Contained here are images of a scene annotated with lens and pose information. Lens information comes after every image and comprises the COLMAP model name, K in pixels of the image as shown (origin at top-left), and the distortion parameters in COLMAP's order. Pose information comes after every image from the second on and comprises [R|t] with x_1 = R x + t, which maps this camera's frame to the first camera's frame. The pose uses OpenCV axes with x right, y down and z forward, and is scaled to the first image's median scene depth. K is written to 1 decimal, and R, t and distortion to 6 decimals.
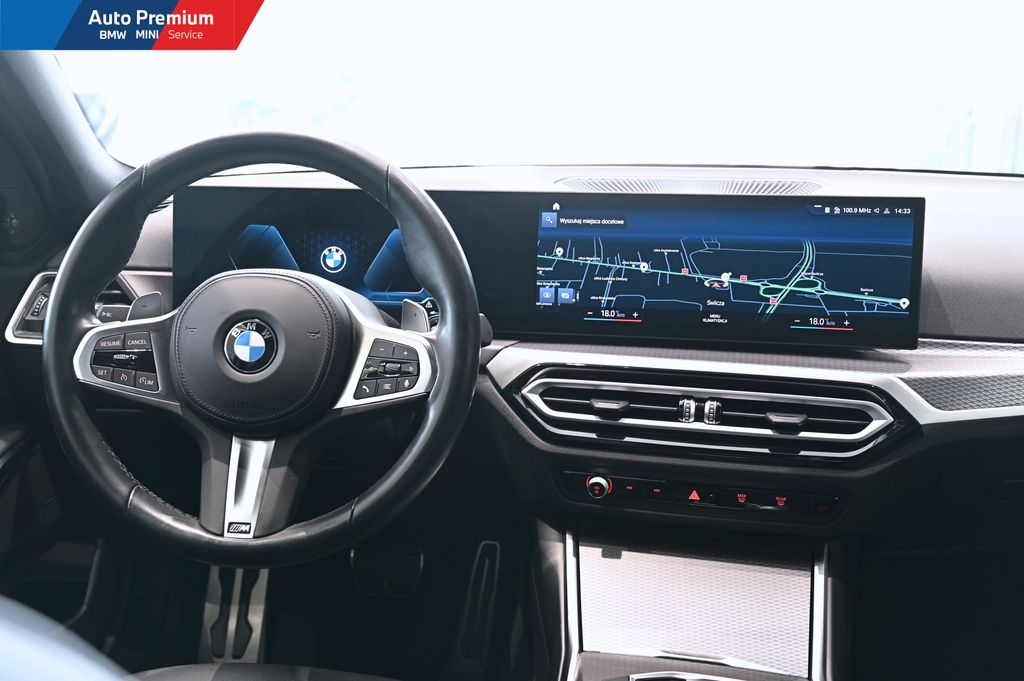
lens RADIAL K [[1120.5, 0, 512.0], [0, 1120.5, 340.5], [0, 0, 1]] dist [-0.003783, -0.005329]
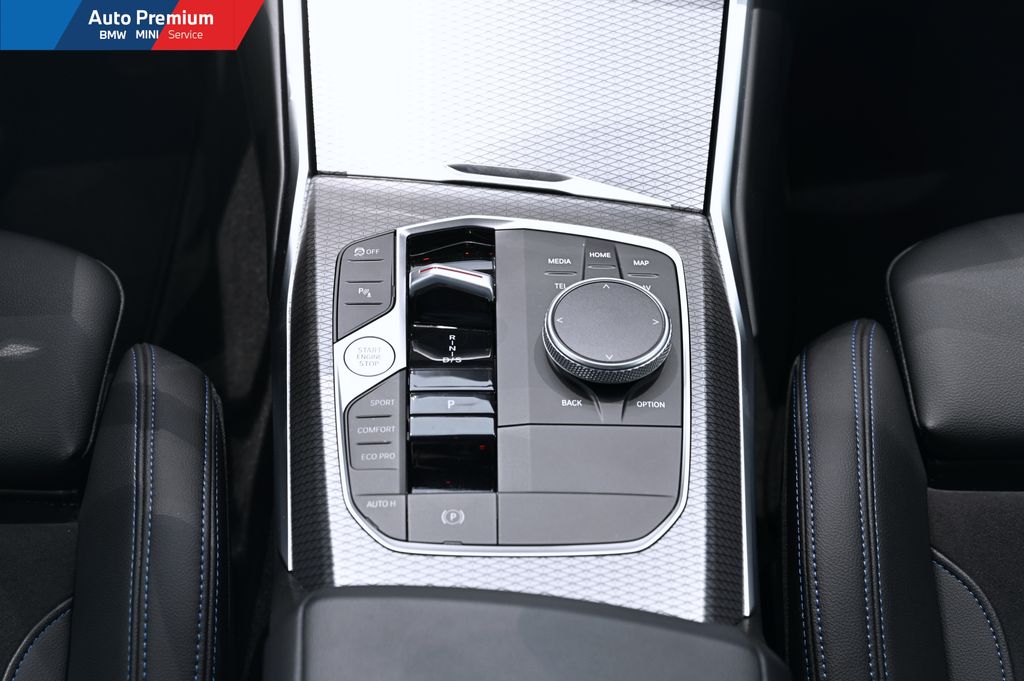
lens RADIAL K [[1707.5, 0, 512.0], [0, 1707.5, 340.5], [0, 0, 1]] dist [0.009642, -0.008968]
pose [[0.992101, -0.077667, 0.098509, 0.066265], [0.005863, 0.813134, 0.582048, -0.145925], [-0.125307, -0.576872, 0.807166, 0.232757]]
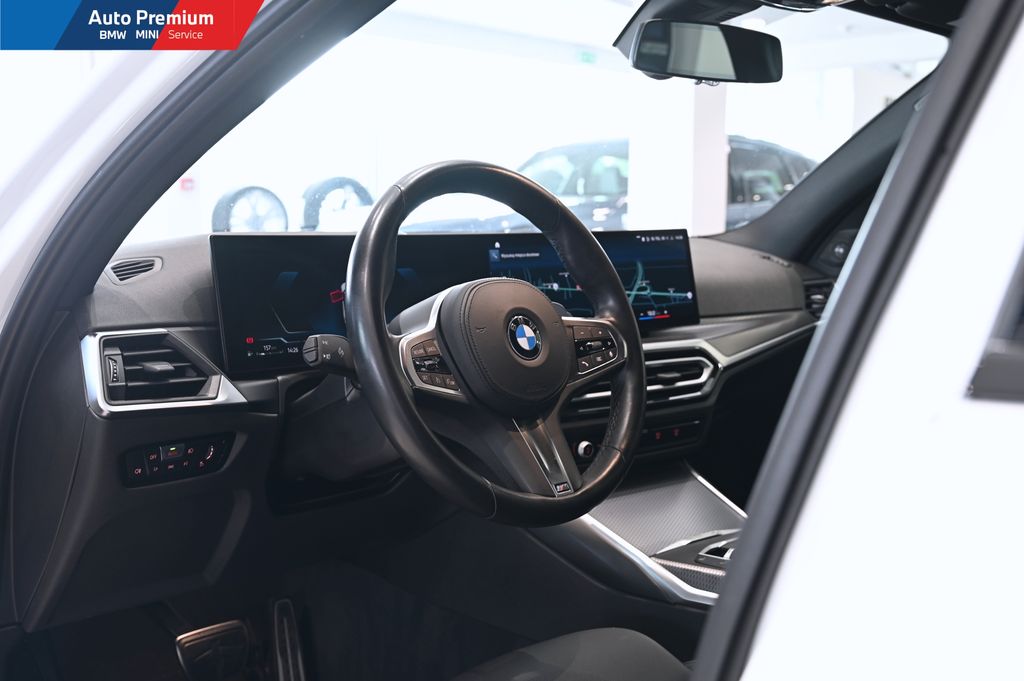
lens RADIAL K [[1092.8, 0, 512.0], [0, 1092.8, 340.5], [0, 0, 1]] dist [0.003485, -0.000168]
pose [[0.619471, -0.085074, 0.780396, -0.987041], [0.195281, 0.979561, -0.048226, 0.052766], [-0.760343, 0.182271, 0.623423, 0.248819]]
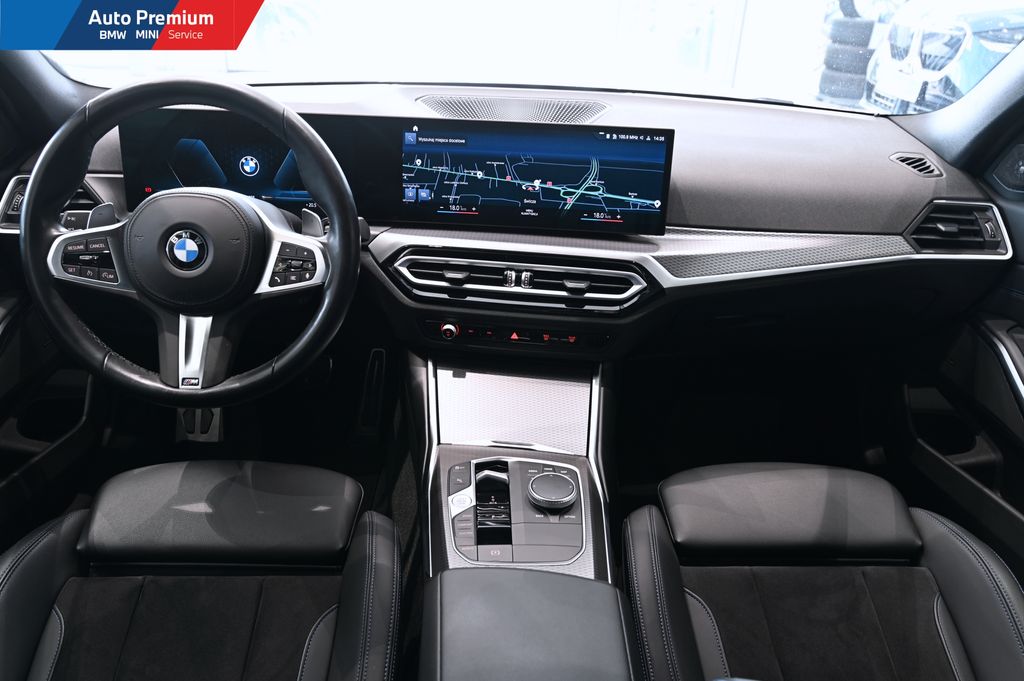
lens RADIAL K [[762.5, 0, 512.0], [0, 762.5, 340.5], [0, 0, 1]] dist [-0.011490, 0.002208]
pose [[0.989144, -0.031462, 0.143542, 0.015531], [-0.001696, 0.974303, 0.225234, -0.082135], [-0.146939, -0.223032, 0.963673, 0.033658]]
